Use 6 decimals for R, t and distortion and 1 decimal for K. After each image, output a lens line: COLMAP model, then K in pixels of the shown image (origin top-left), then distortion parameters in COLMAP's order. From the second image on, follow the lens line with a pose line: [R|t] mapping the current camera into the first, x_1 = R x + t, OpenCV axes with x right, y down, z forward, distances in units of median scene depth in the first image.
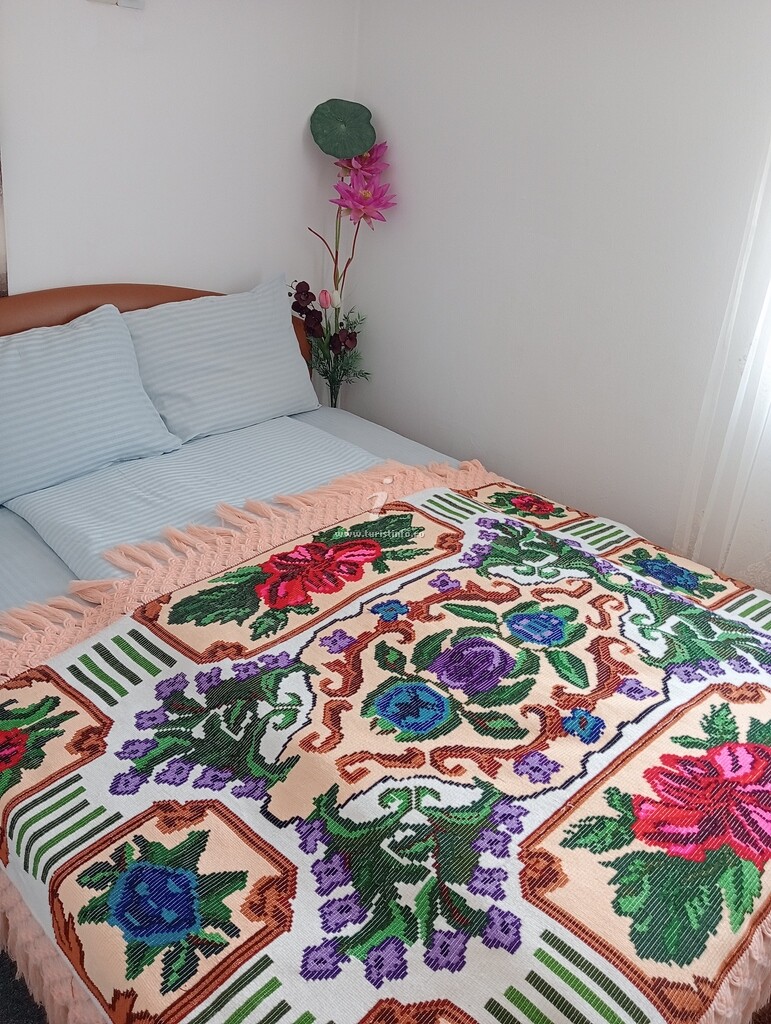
lens RADIAL K [[824.7, 0, 386.3], [0, 824.7, 512.1], [0, 0, 1]] dist [-0.004414, -0.044377]
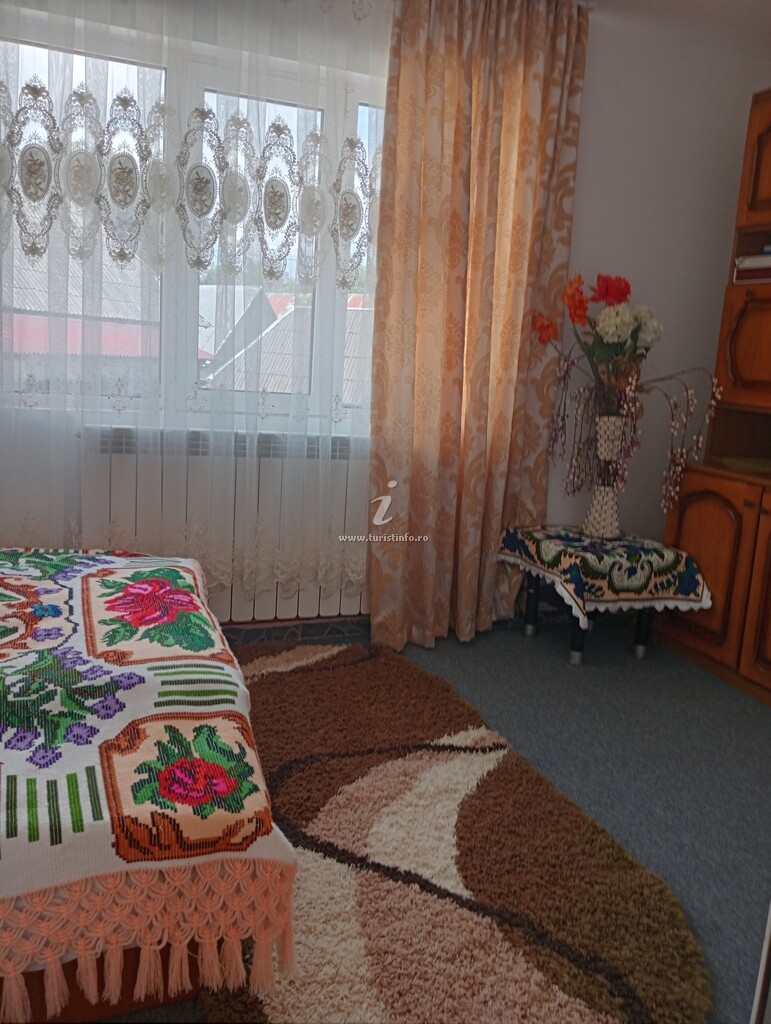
lens RADIAL K [[824.7, 0, 385.2], [0, 824.7, 510.2], [0, 0, 1]] dist [-0.004414, -0.044377]
pose [[0.381065, -0.193185, 0.904140, -0.903935], [0.334104, 0.940614, 0.060164, 0.246698], [-0.862069, 0.279151, 0.422979, -0.144673]]
